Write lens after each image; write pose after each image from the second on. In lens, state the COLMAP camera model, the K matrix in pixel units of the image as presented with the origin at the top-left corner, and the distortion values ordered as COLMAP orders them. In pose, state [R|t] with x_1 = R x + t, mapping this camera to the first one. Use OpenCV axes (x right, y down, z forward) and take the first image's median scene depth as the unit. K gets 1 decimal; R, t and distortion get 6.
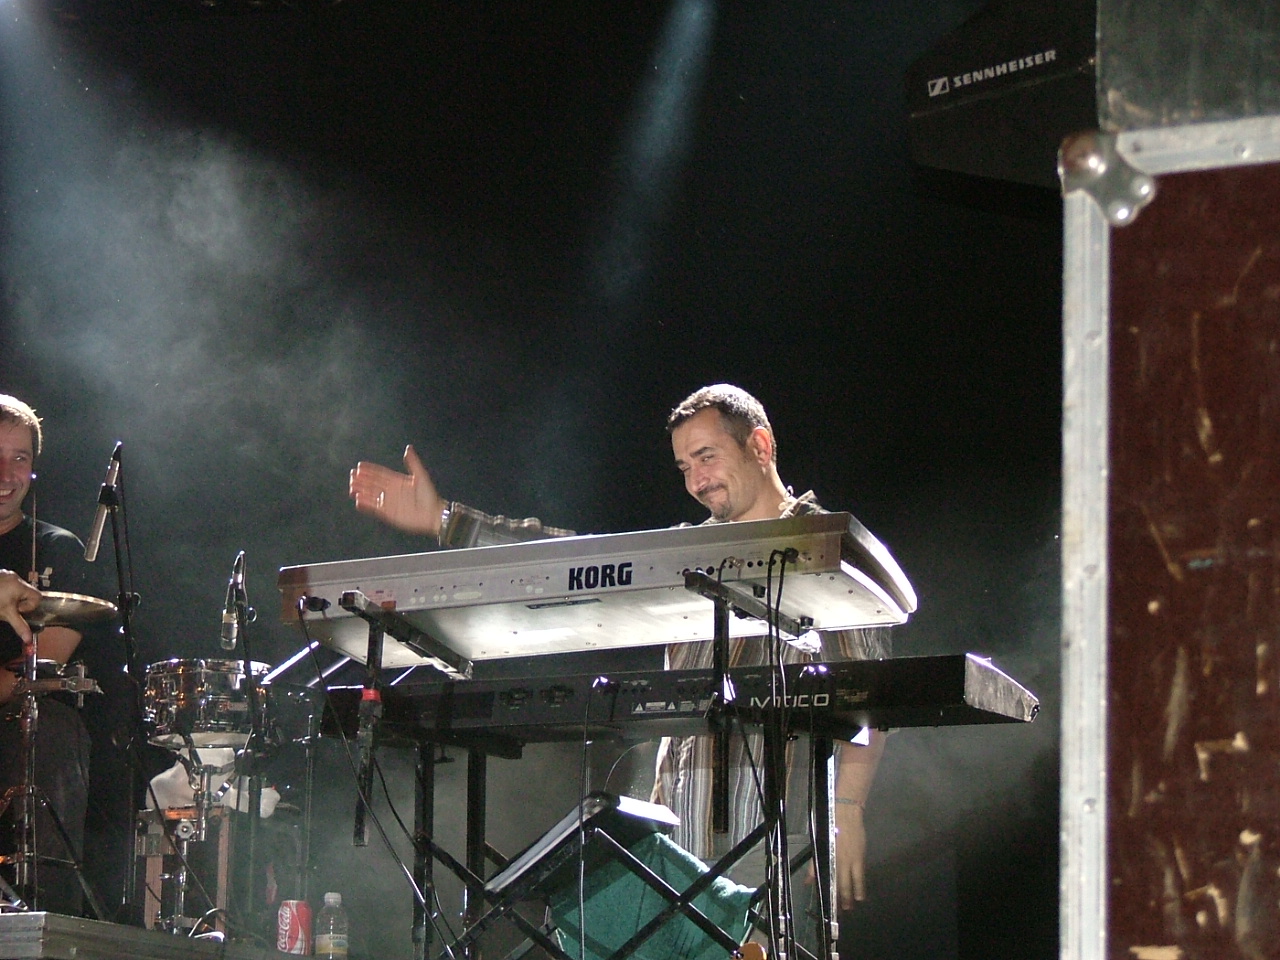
lens RADIAL K [[4624.2, 0, 640.0], [0, 4624.2, 480.0], [0, 0, 1]] dist [0.073946, 1.280520]
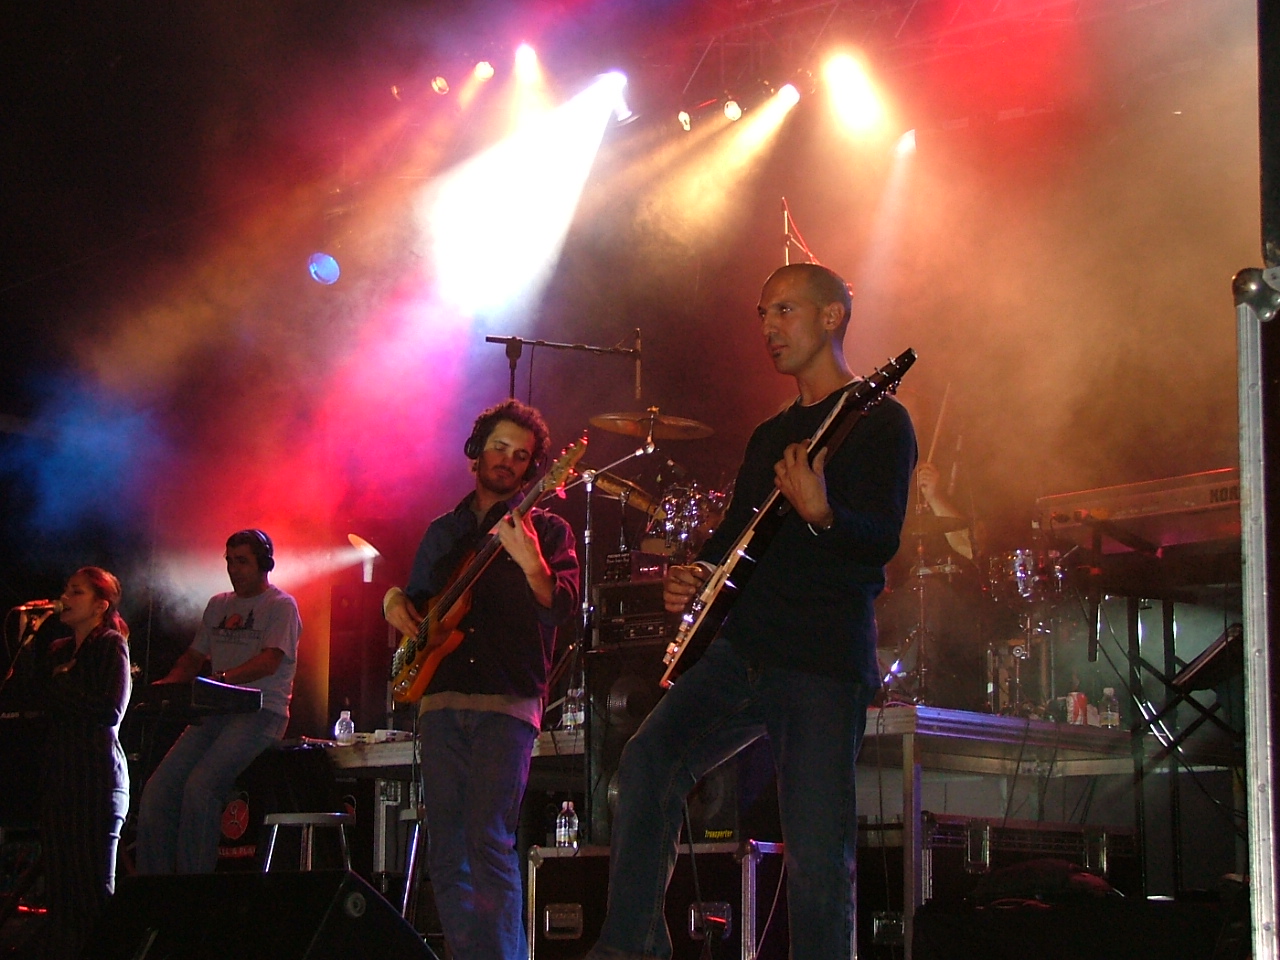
lens RADIAL K [[2870.9, 0, 640.0], [0, 2870.9, 480.0], [0, 0, 1]] dist [0.051452, 0.259022]
pose [[0.959218, -0.060601, -0.276093, 0.173591], [0.066451, 0.997719, 0.011874, -0.023842], [0.274744, -0.029736, 0.961057, -0.118310]]
